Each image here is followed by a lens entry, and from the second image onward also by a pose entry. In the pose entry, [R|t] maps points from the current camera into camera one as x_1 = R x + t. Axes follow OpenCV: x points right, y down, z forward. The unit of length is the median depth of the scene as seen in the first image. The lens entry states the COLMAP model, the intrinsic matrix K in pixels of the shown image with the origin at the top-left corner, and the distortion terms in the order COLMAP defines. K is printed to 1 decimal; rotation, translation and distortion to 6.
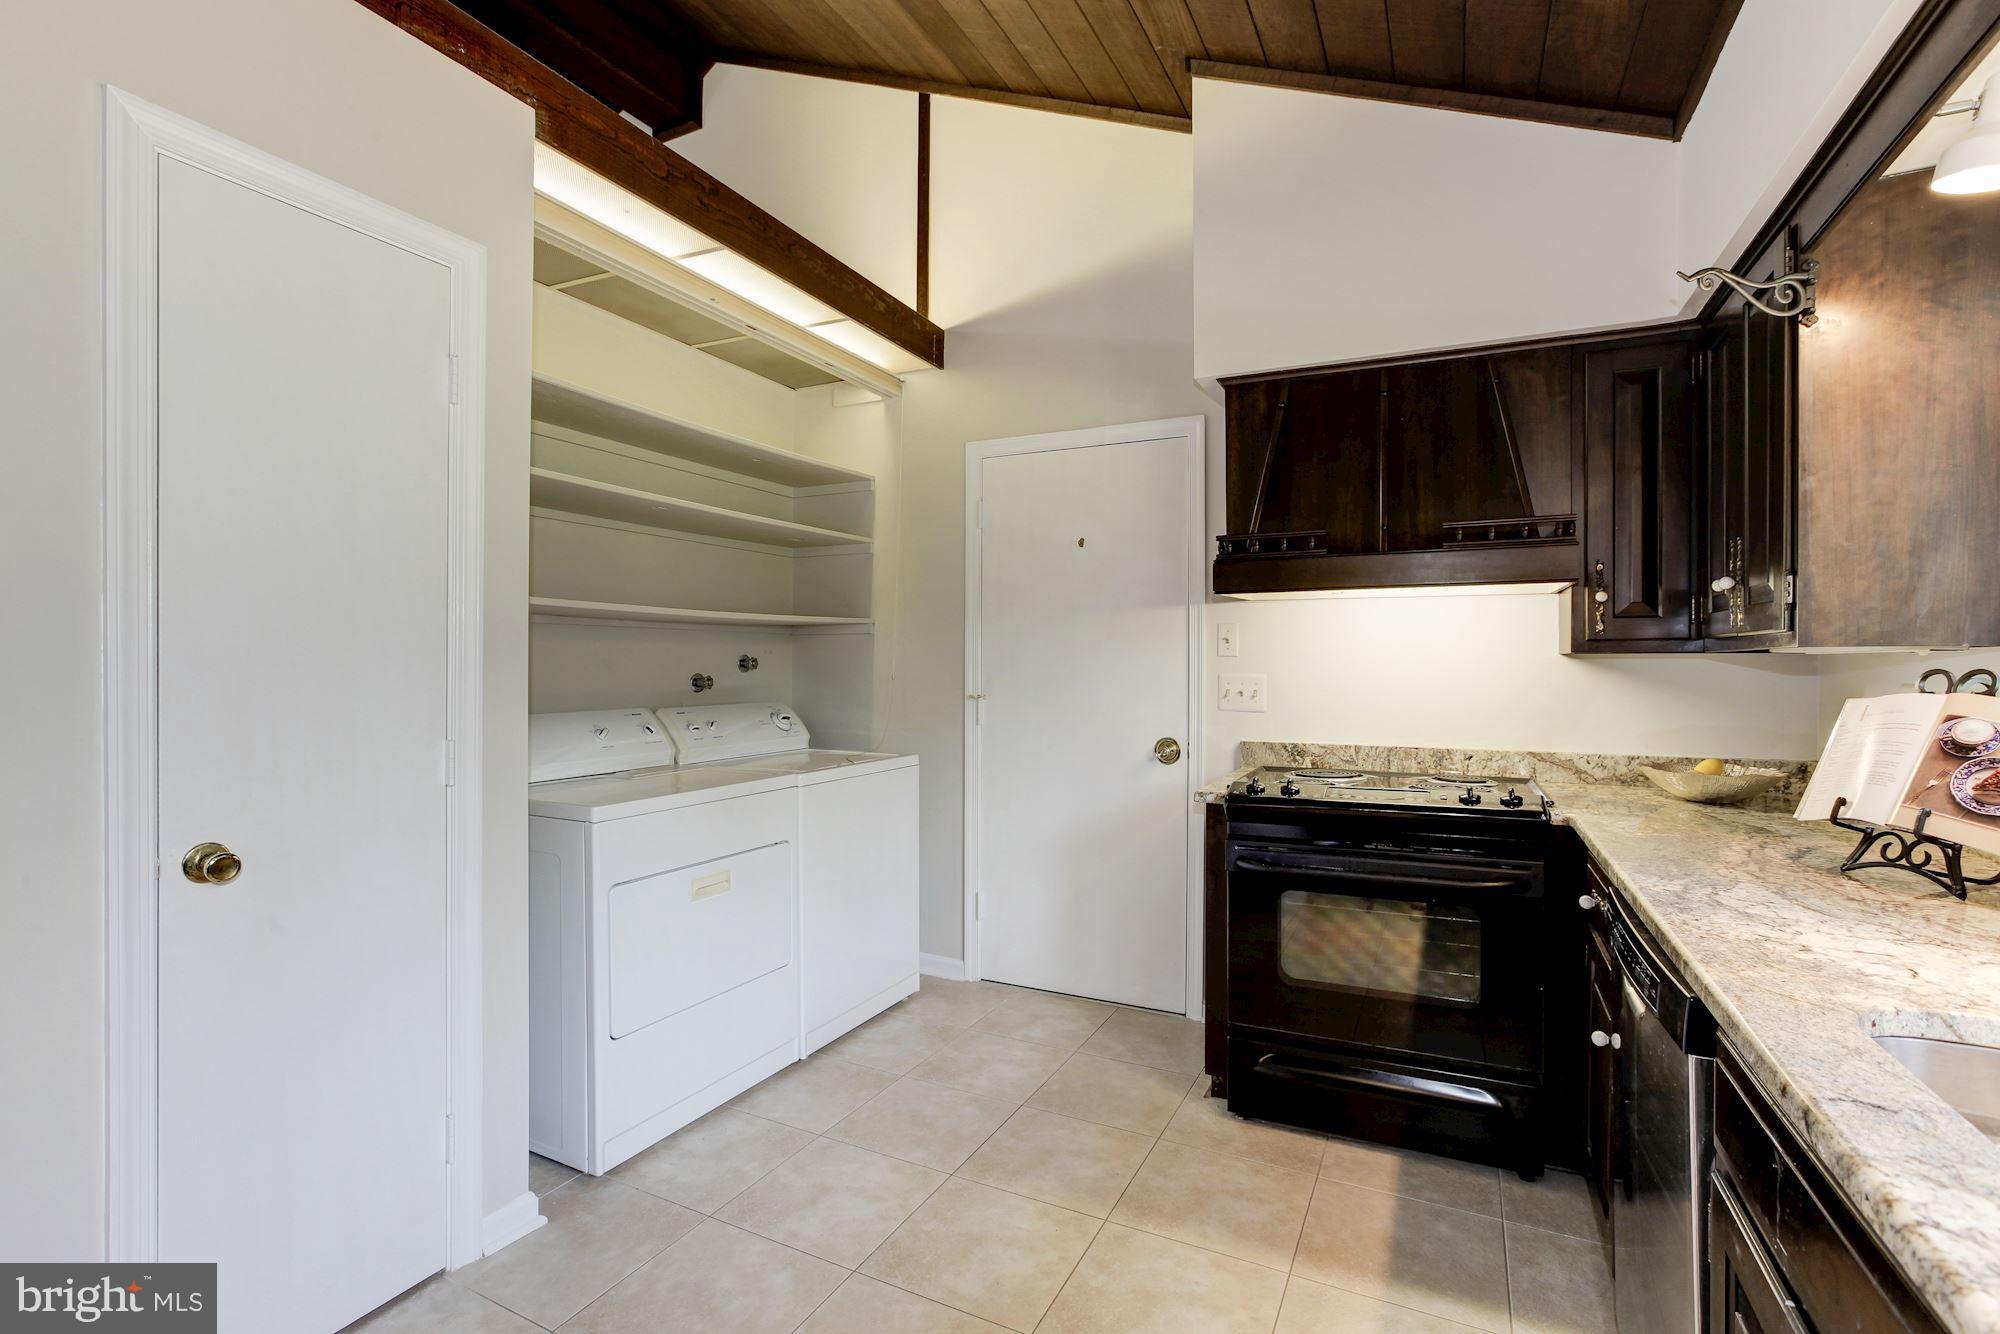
lens RADIAL K [[909.8, 0, 1000.0], [0, 909.8, 667.0], [0, 0, 1]] dist [-0.046493, 0.025188]
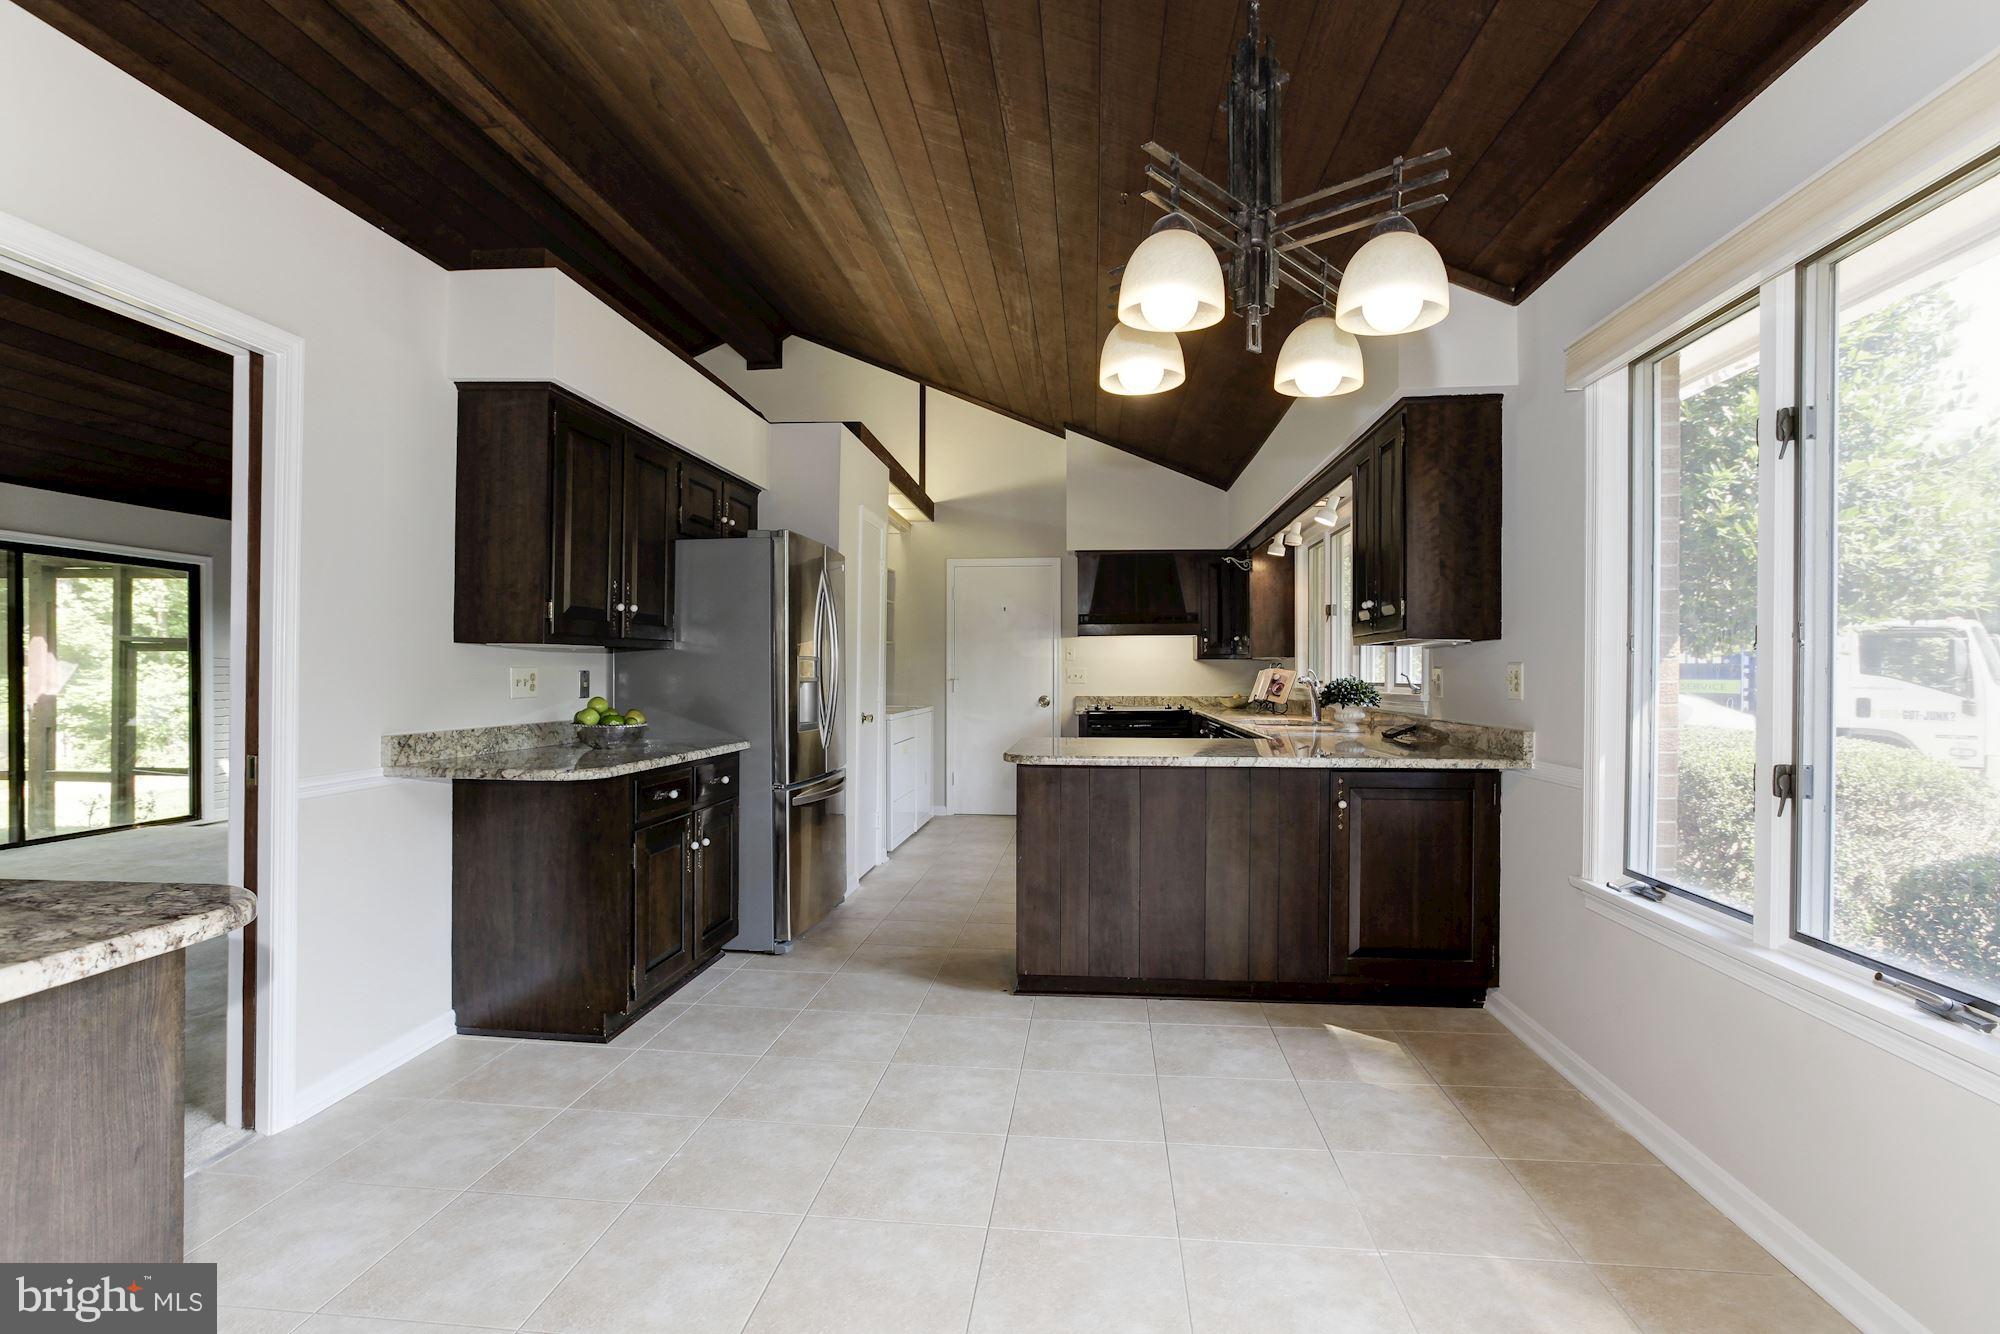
lens RADIAL K [[925.0, 0, 989.8], [0, 925.0, 666.4], [0, 0, 1]] dist [-0.050721, 0.025094]
pose [[0.937735, 0.001455, 0.347349, -0.929753], [0.001202, 0.999972, -0.007435, 0.026024], [-0.347350, 0.007389, 0.937707, -1.417334]]
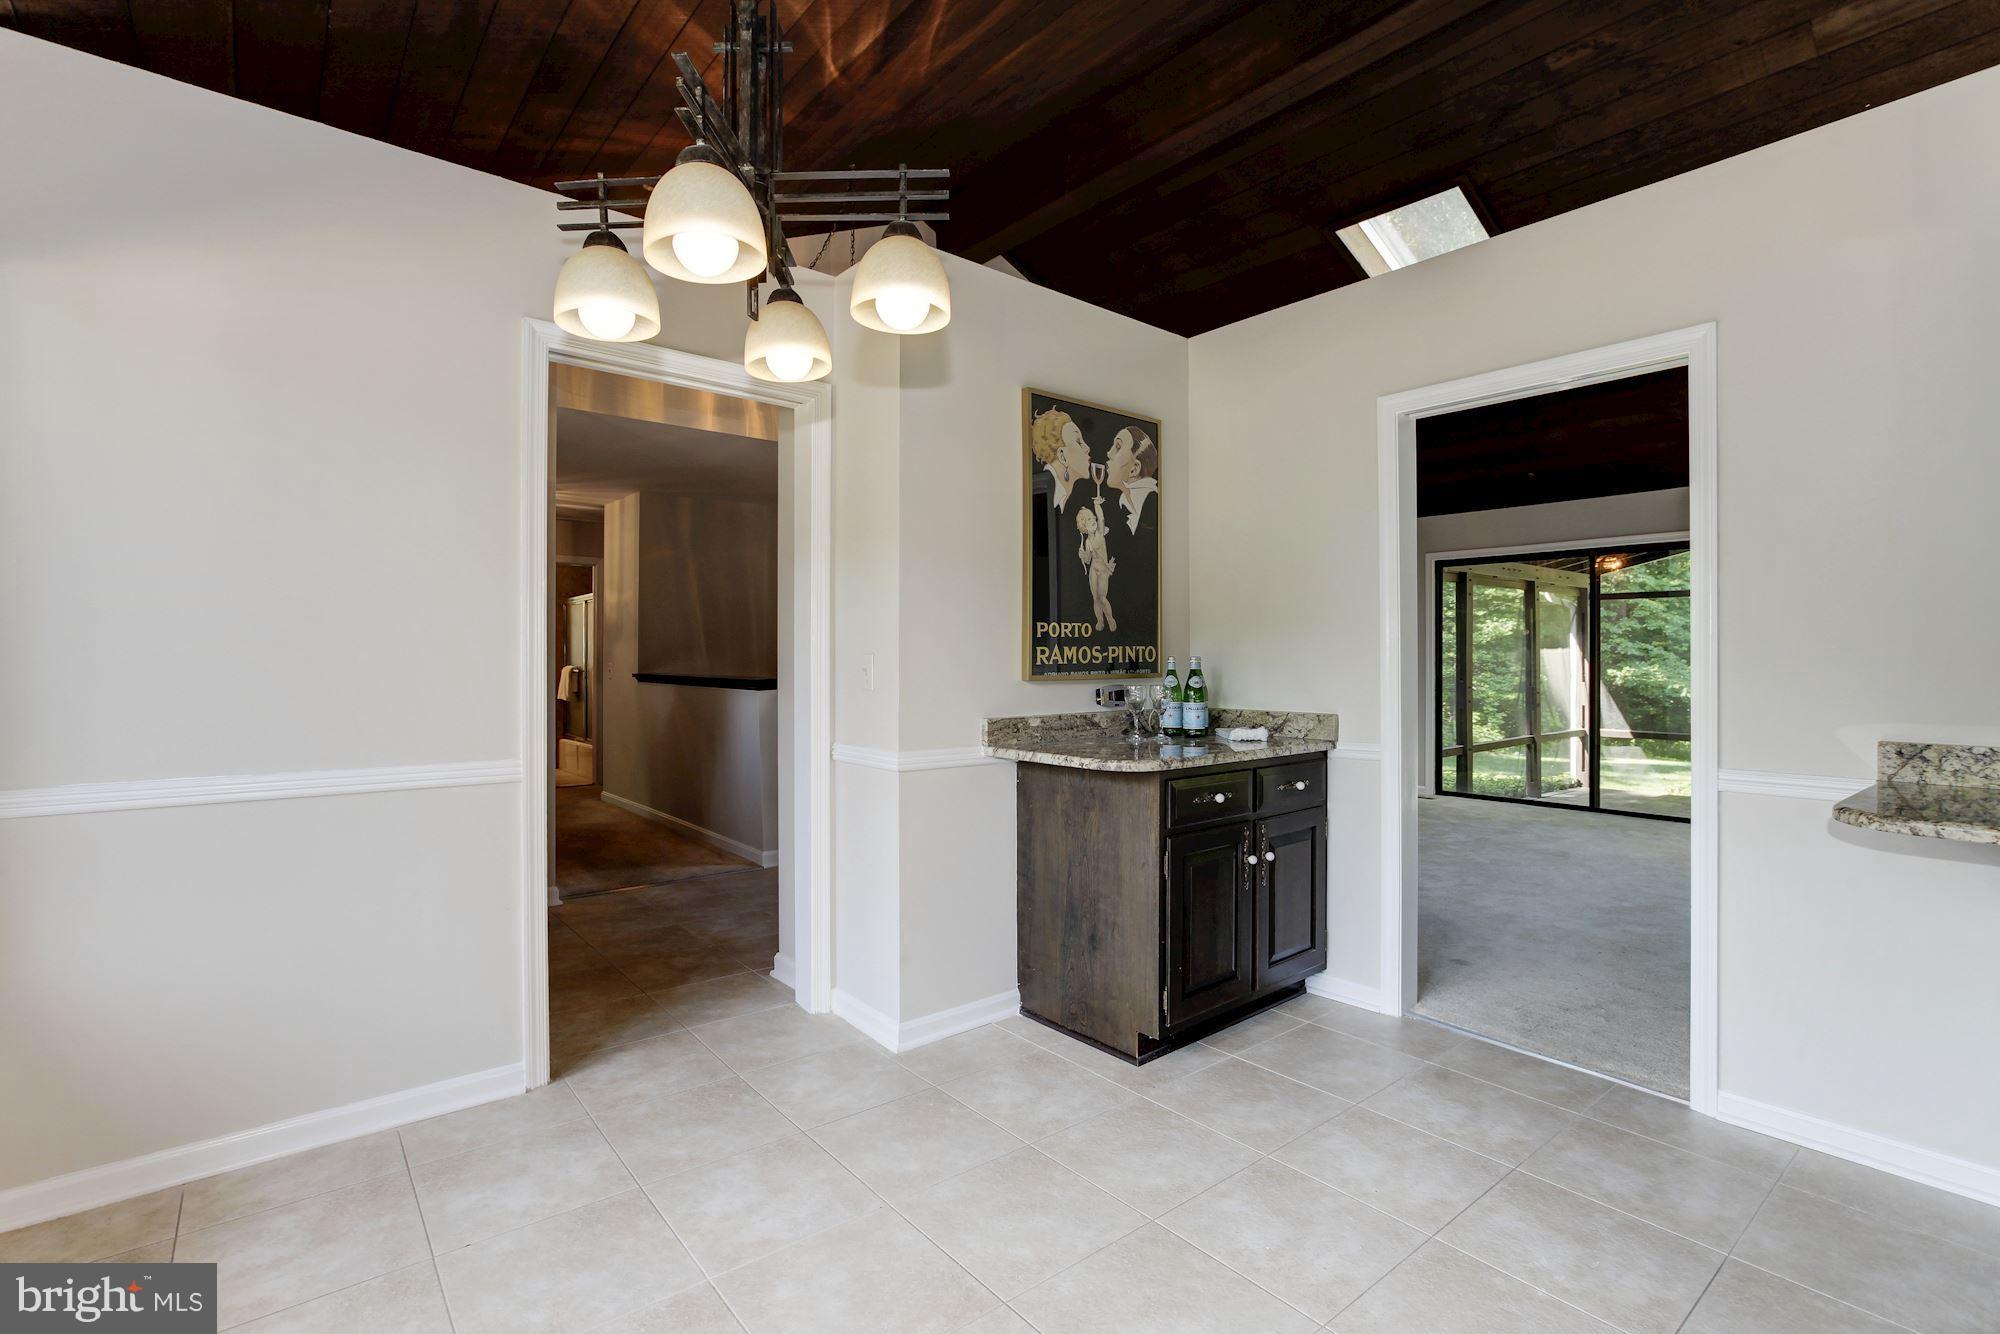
lens RADIAL K [[909.8, 0, 1000.0], [0, 909.8, 667.0], [0, 0, 1]] dist [-0.046493, 0.025188]
pose [[-0.408170, 0.001263, -0.912905, -0.138097], [-0.005720, 0.999976, 0.003941, 0.032026], [0.912888, 0.006830, -0.408153, -0.573722]]
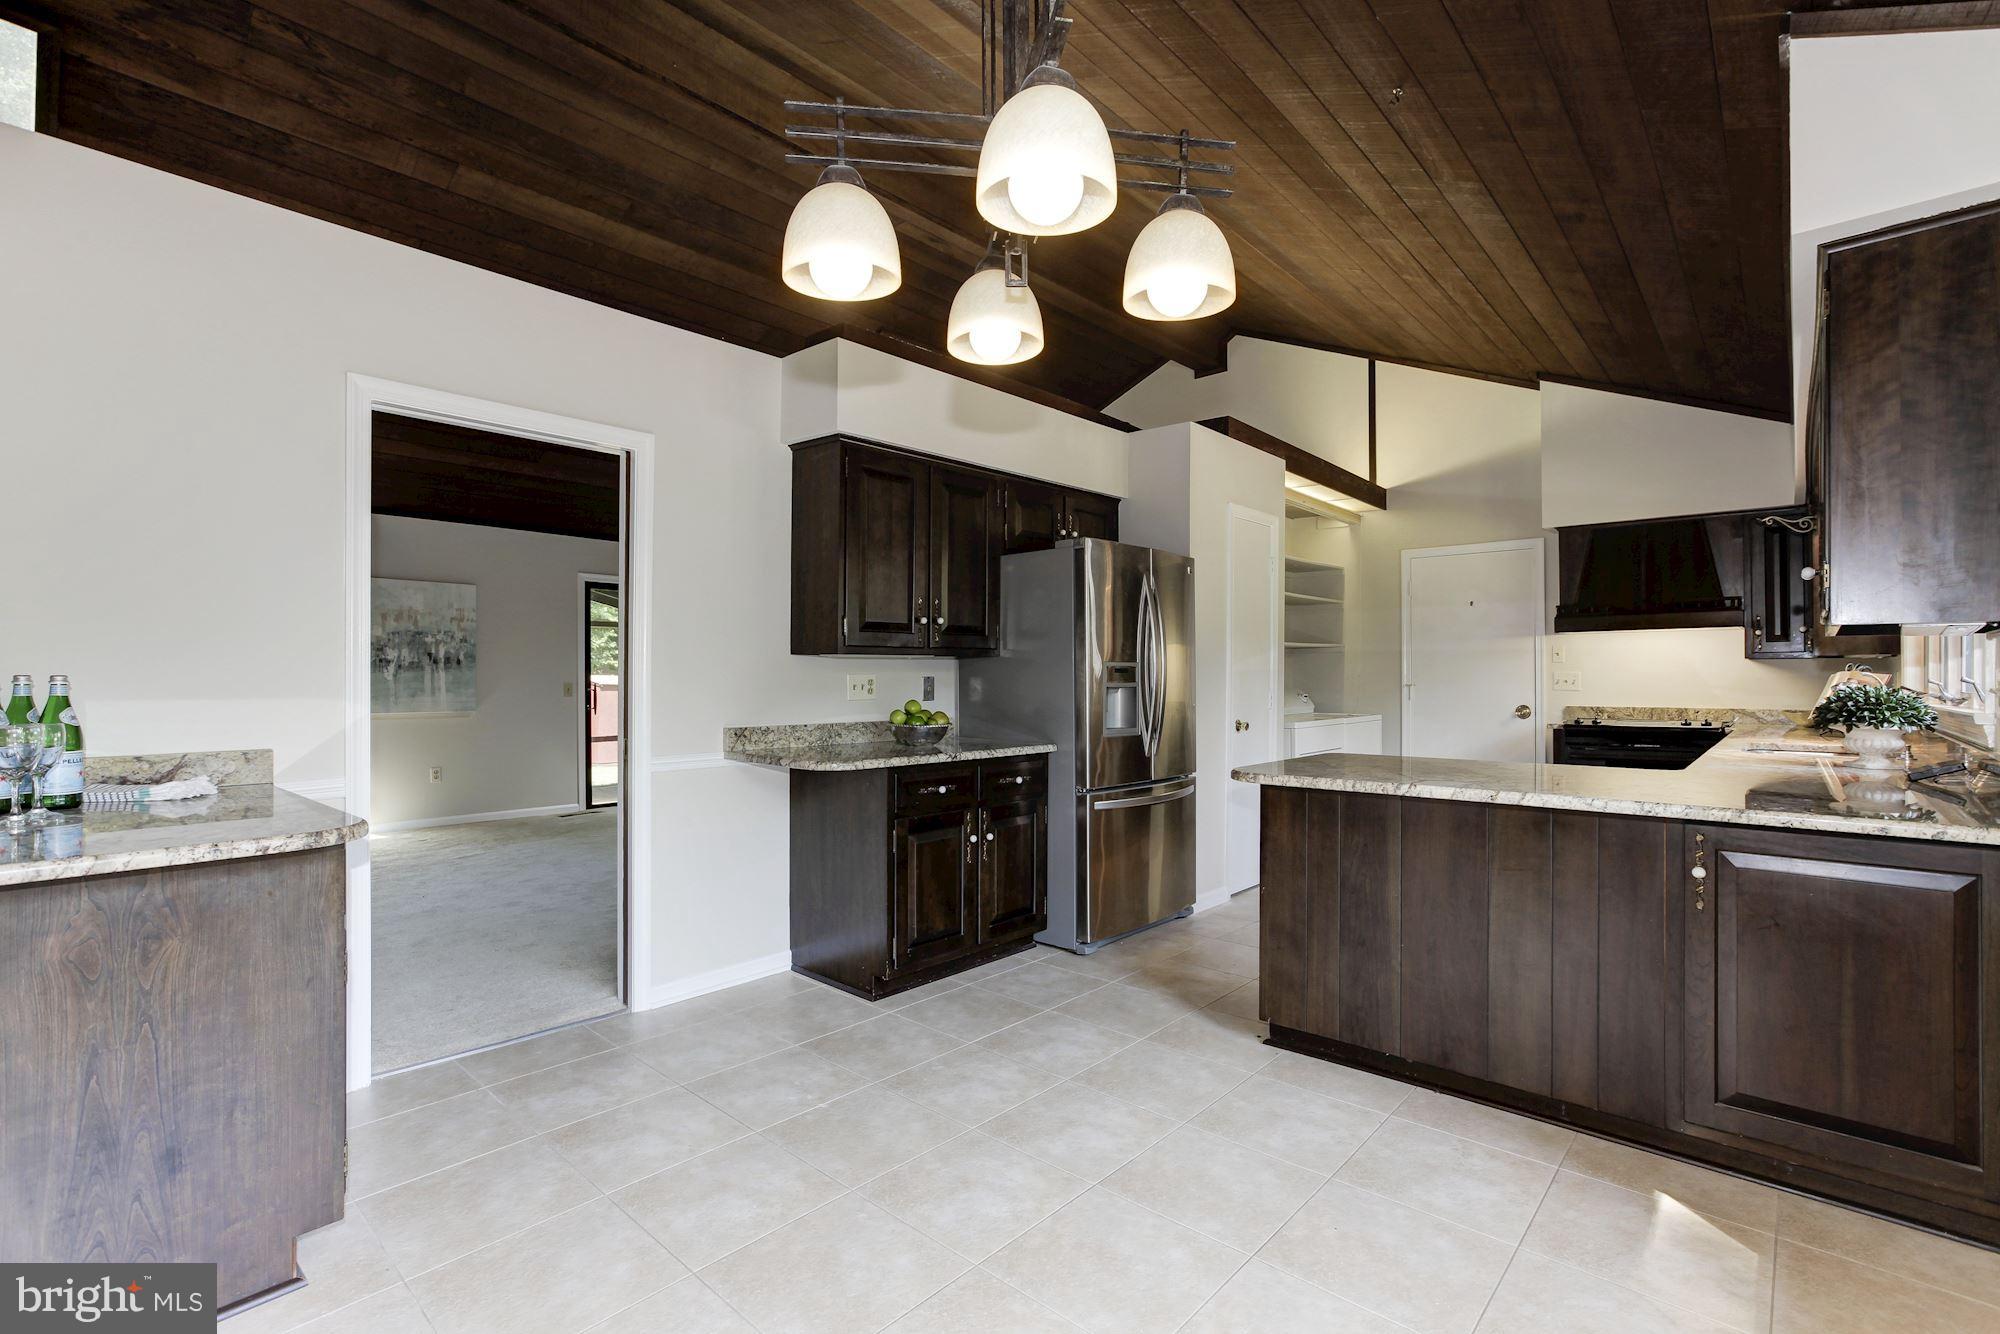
lens RADIAL K [[909.8, 0, 1000.0], [0, 909.8, 667.0], [0, 0, 1]] dist [-0.046493, 0.025188]
pose [[0.962484, -0.005203, -0.271288, -0.447171], [0.001771, 0.999915, -0.012892, 0.024966], [0.271333, 0.011928, 0.962412, -1.382012]]
